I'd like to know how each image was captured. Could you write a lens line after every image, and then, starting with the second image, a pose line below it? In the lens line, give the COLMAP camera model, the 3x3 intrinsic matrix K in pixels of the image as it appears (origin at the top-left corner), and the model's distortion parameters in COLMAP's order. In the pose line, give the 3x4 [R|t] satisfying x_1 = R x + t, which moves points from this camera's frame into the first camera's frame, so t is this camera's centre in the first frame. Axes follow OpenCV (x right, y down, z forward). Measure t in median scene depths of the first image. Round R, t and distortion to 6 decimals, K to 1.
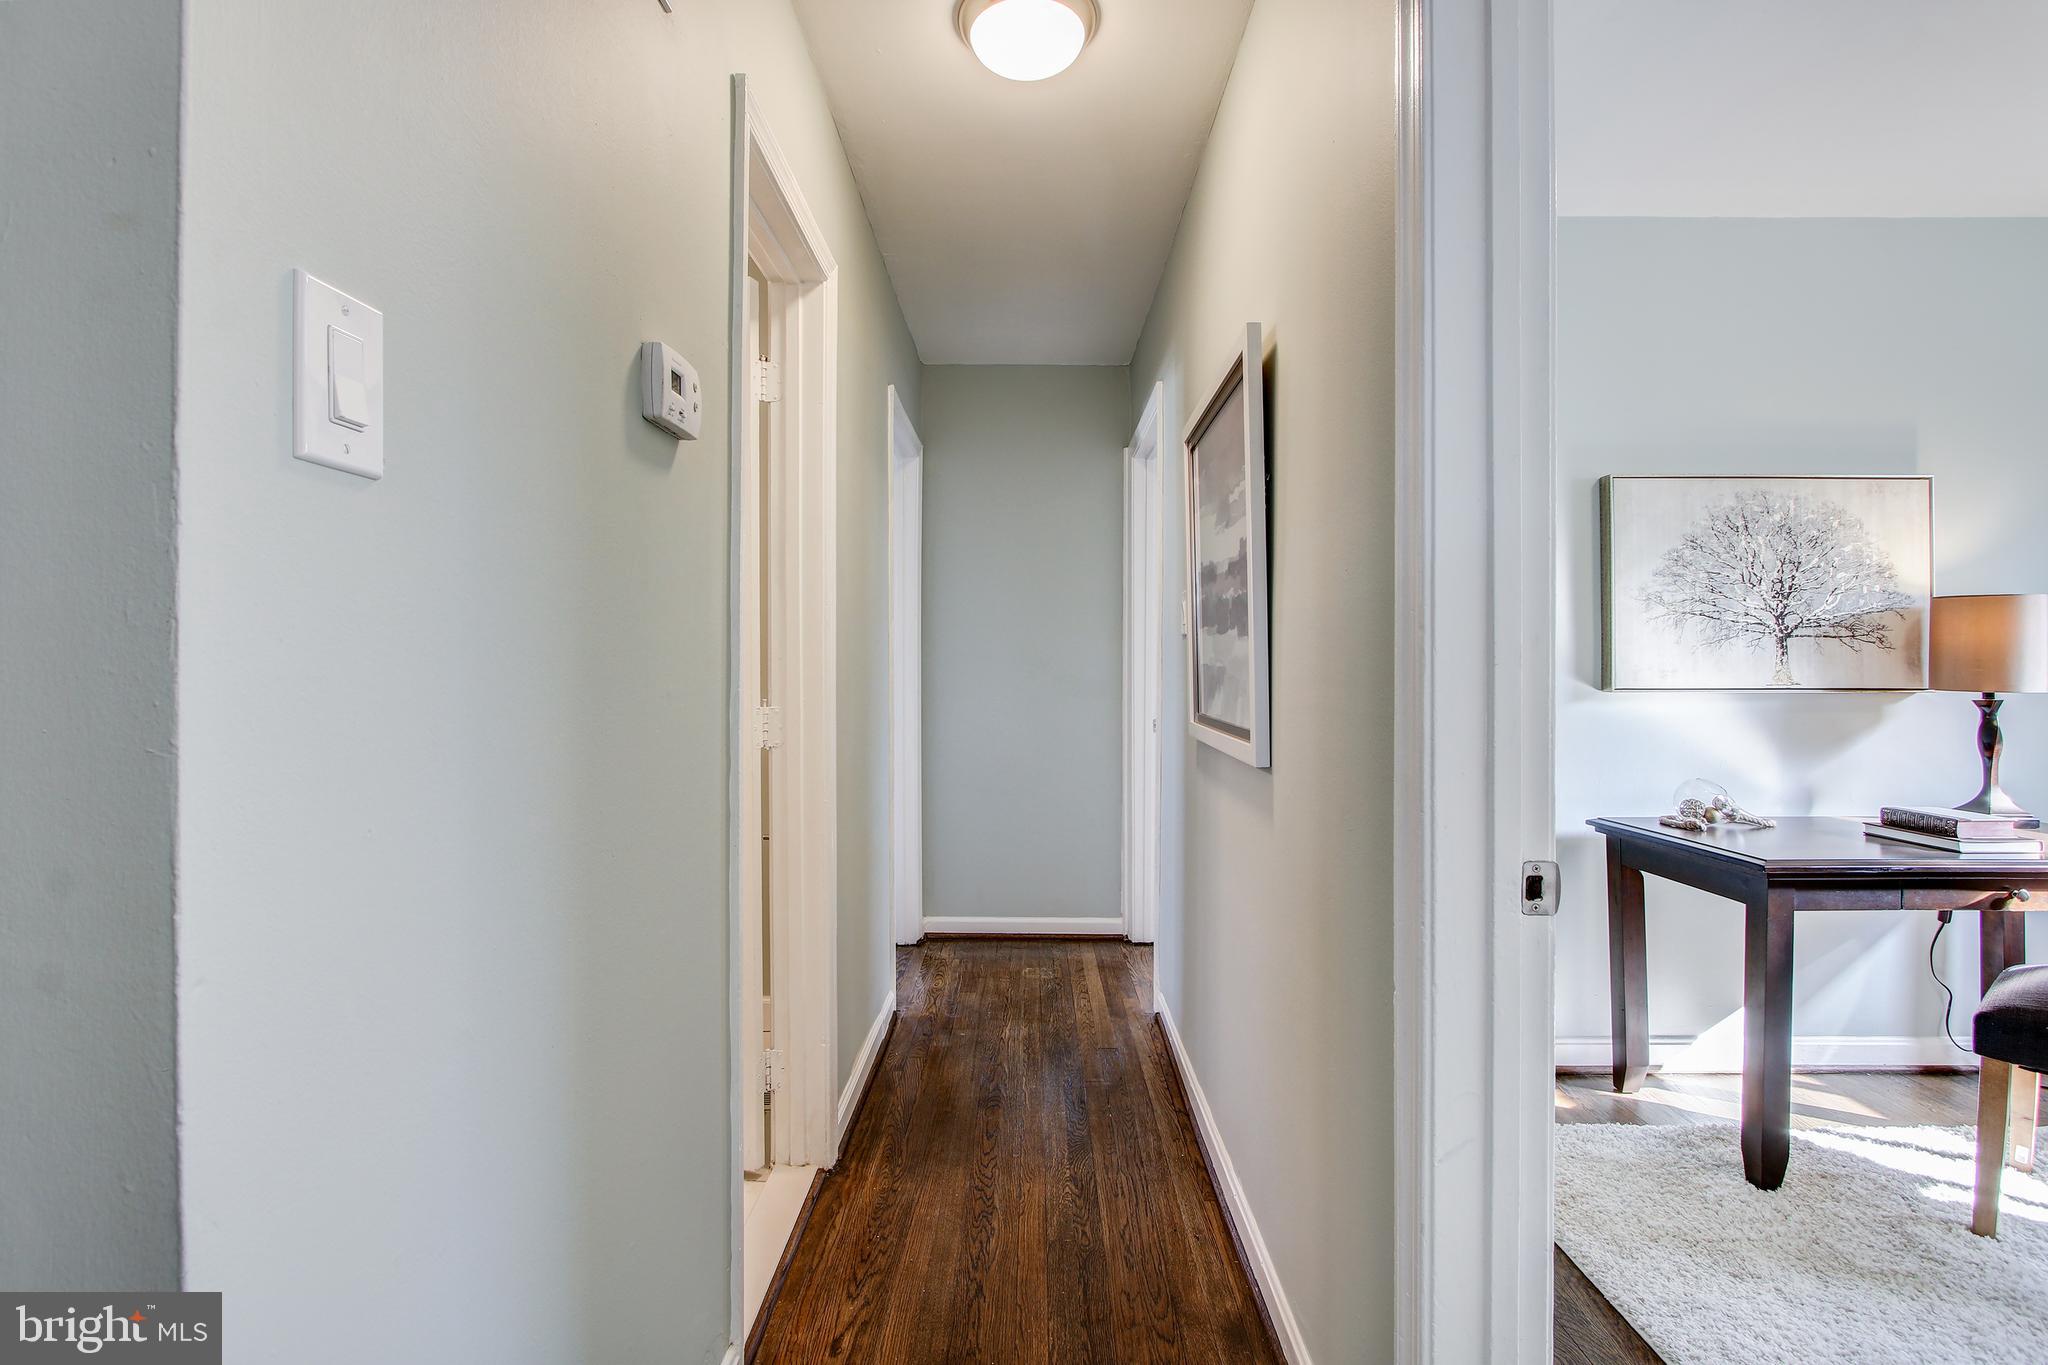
lens RADIAL K [[946.3, 0, 1027.2], [0, 946.3, 652.4], [0, 0, 1]] dist [-0.014520, 0.002257]
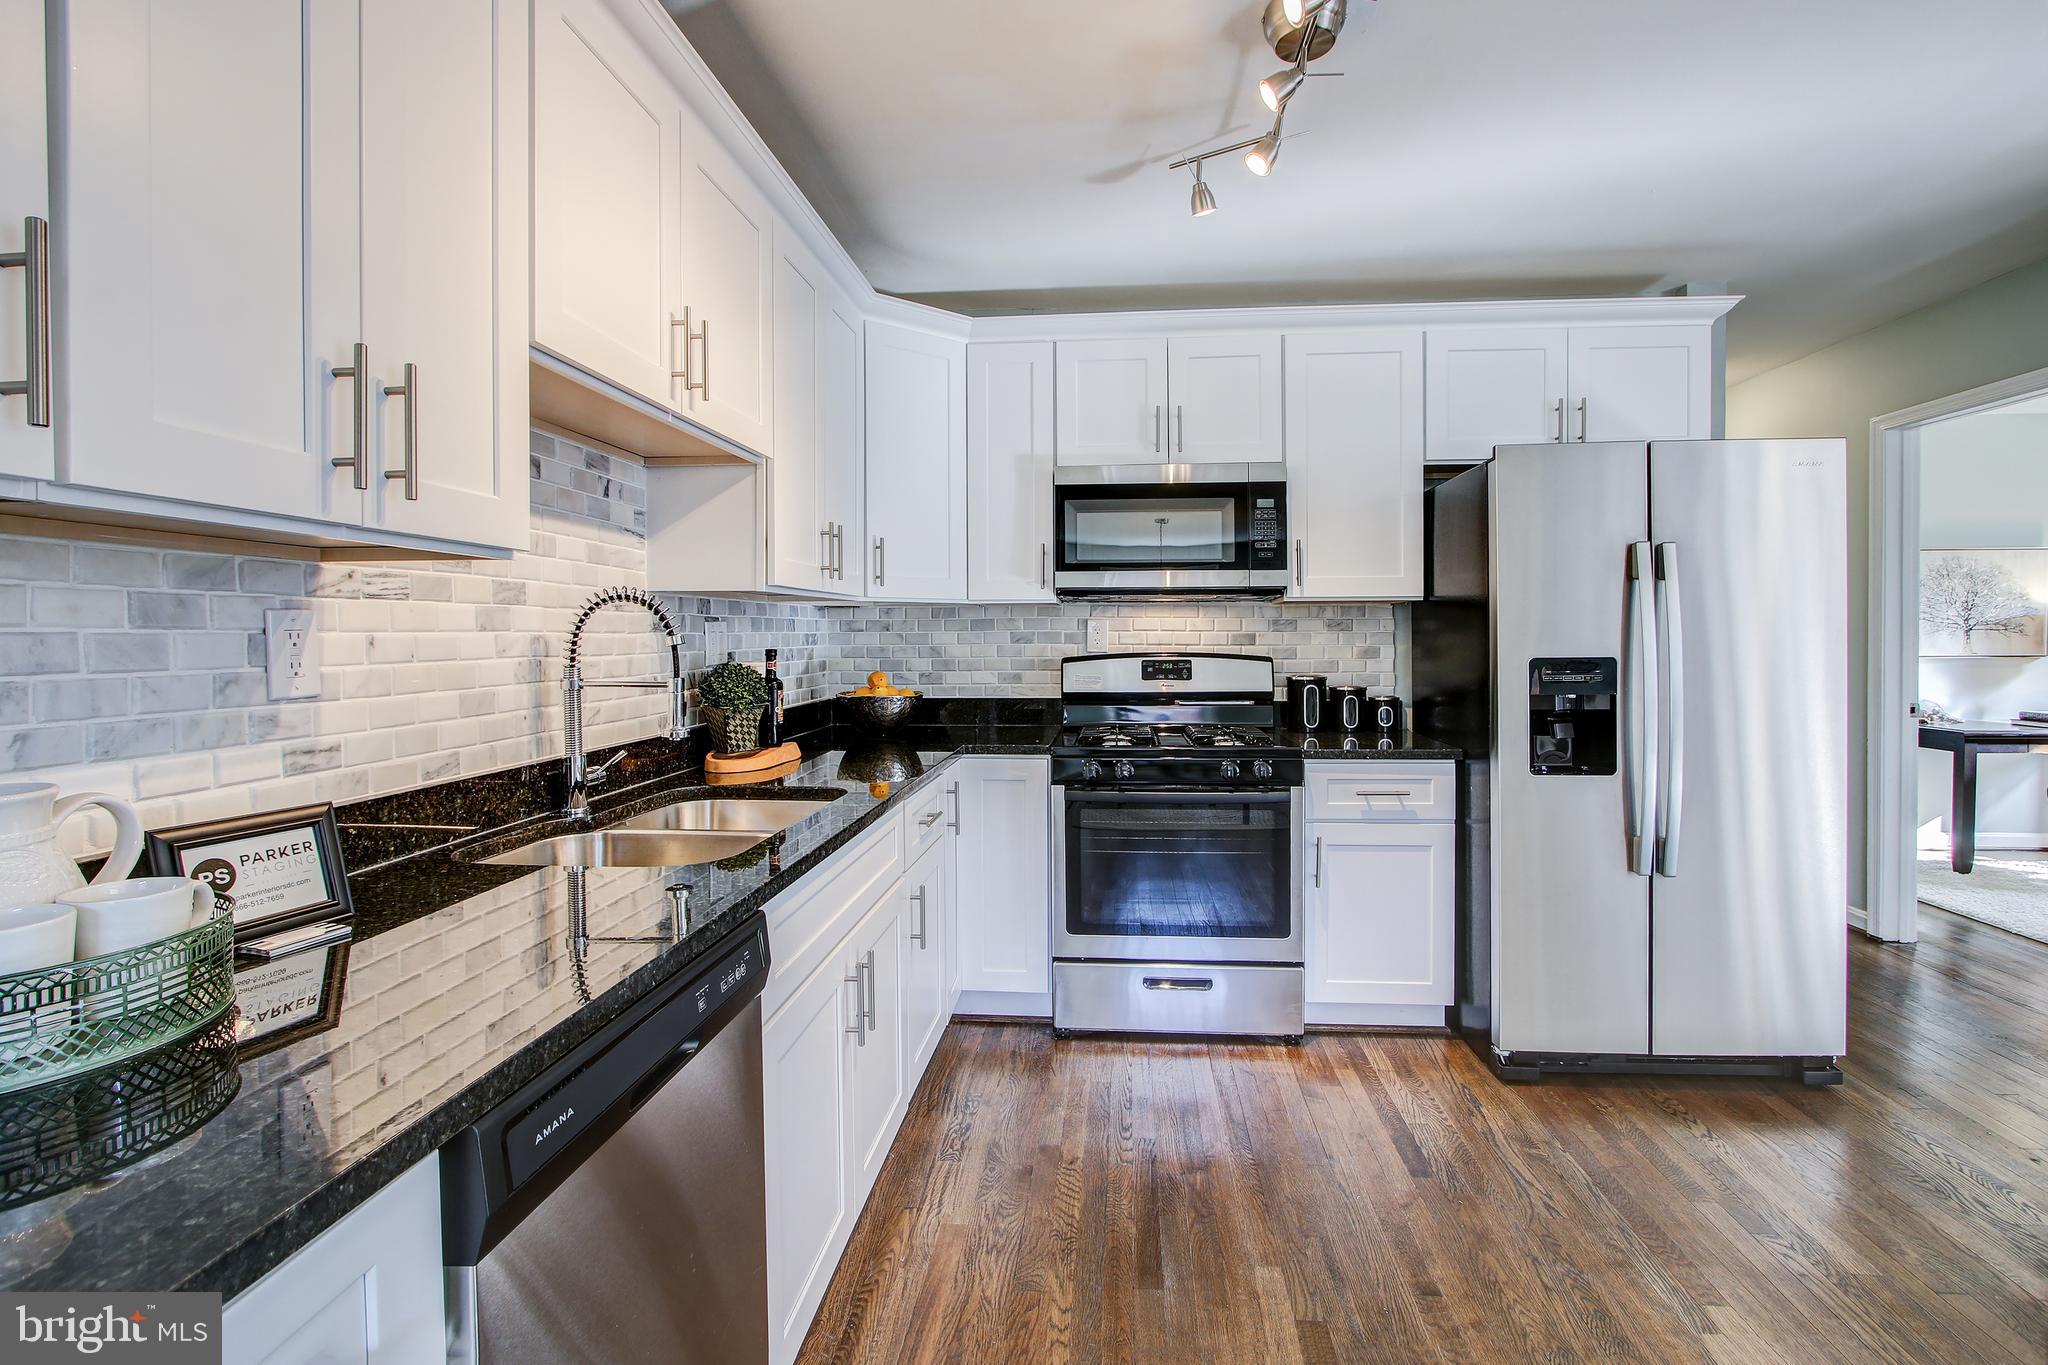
lens RADIAL K [[946.3, 0, 1044.9], [0, 946.3, 649.2], [0, 0, 1]] dist [-0.014520, 0.002257]
pose [[0.996963, -0.009690, -0.077273, -1.043792], [0.011367, 0.999709, 0.021282, -0.043387], [0.077045, -0.022095, 0.996783, -1.185227]]
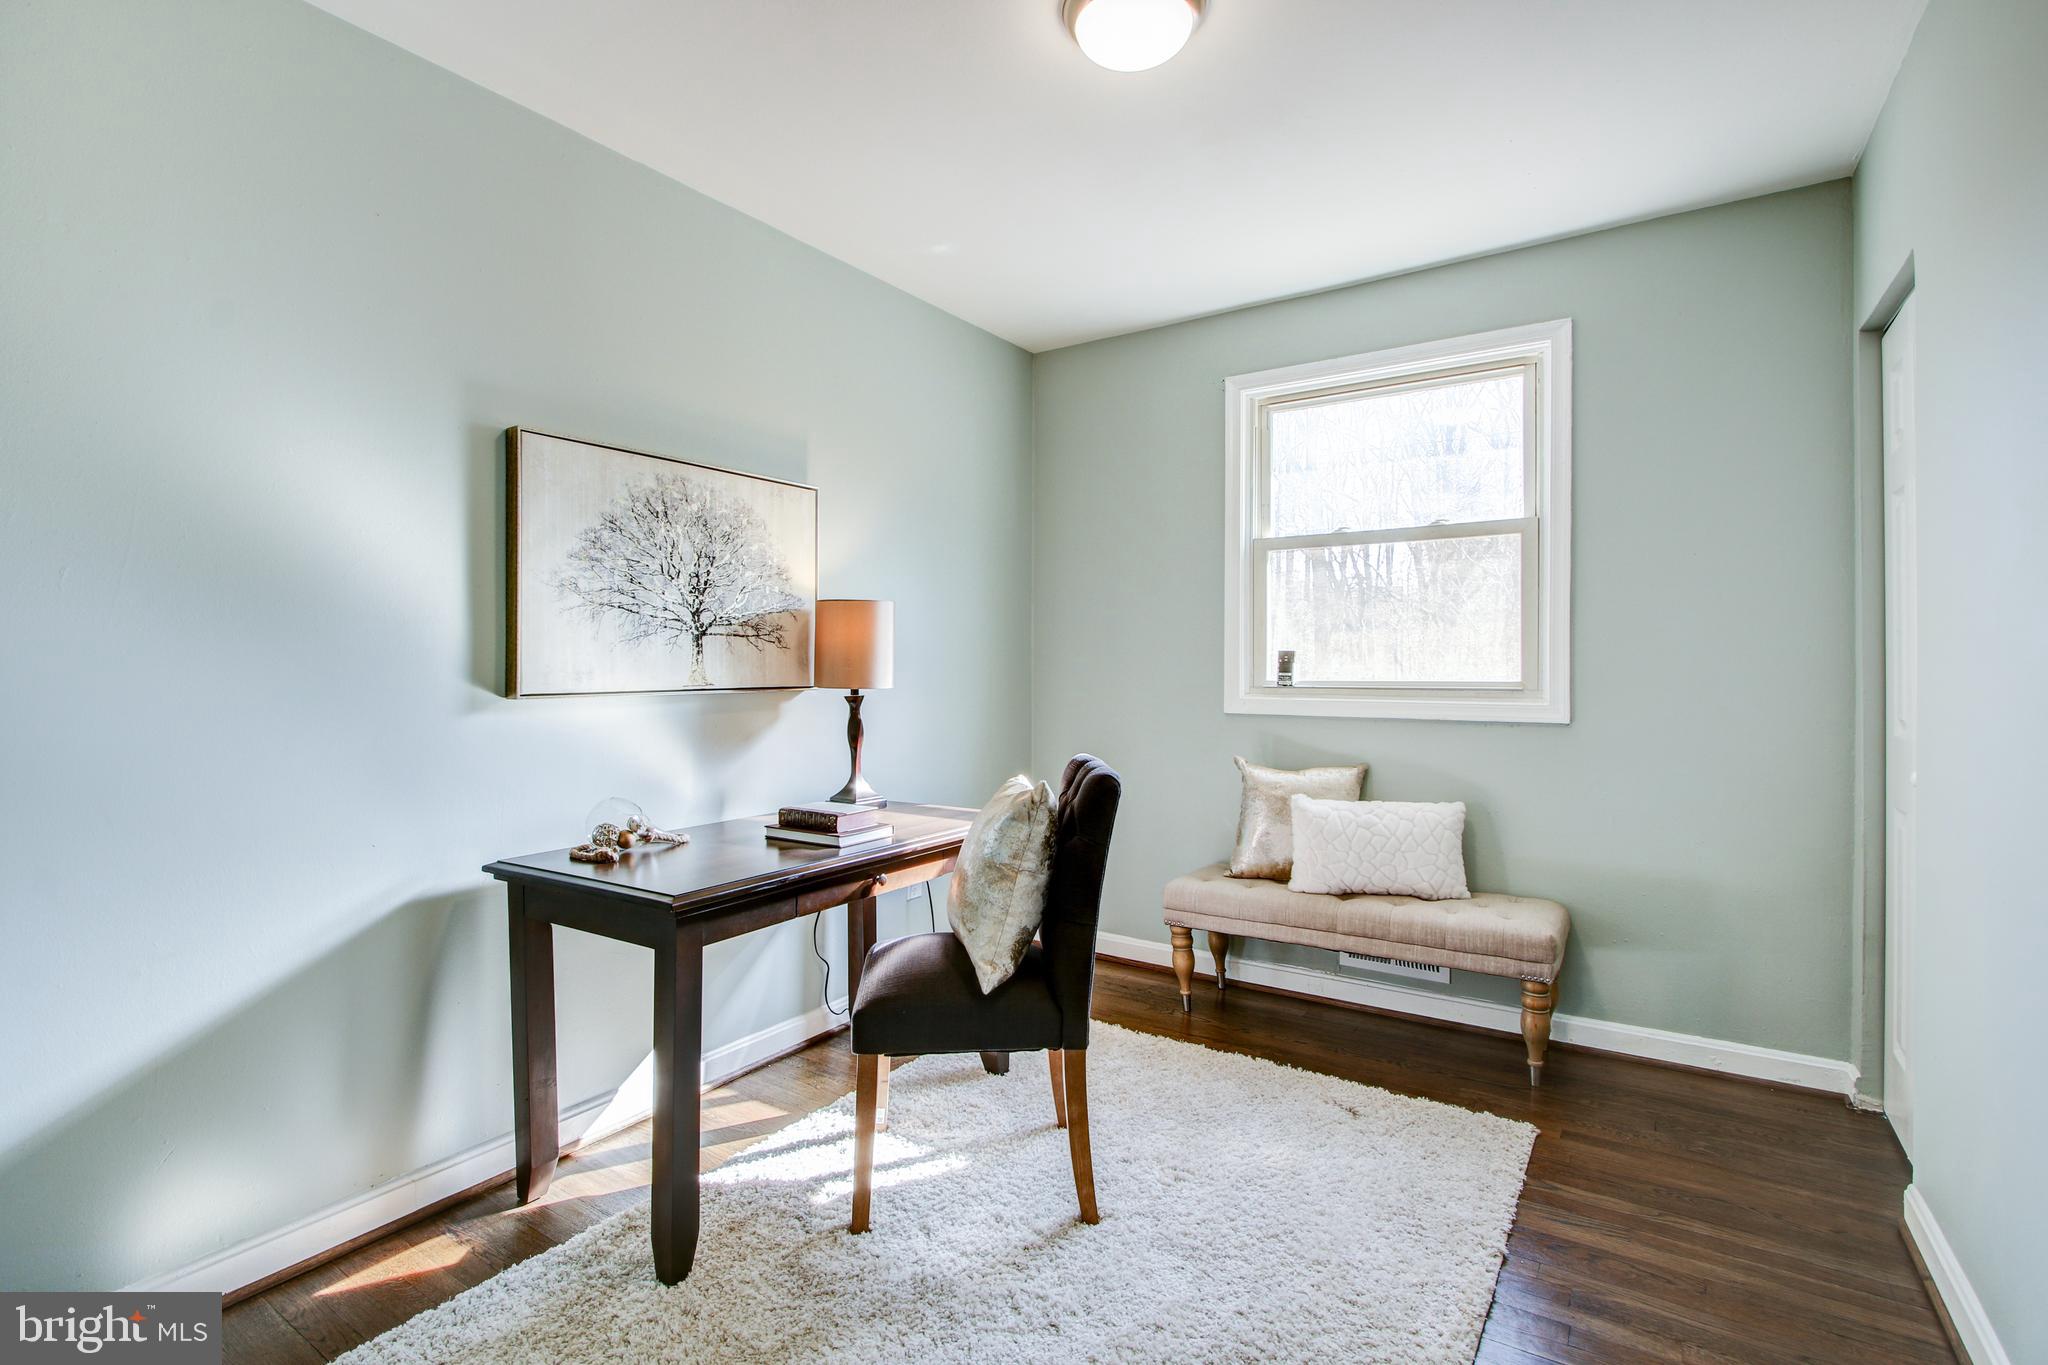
lens RADIAL K [[946.3, 0, 1029.7], [0, 946.3, 663.5], [0, 0, 1]] dist [-0.014520, 0.002257]
pose [[0.538943, -0.000196, 0.842343, 0.198583], [-0.007374, 0.999961, 0.004950, 0.005411], [-0.842310, -0.008879, 0.538920, 0.223075]]
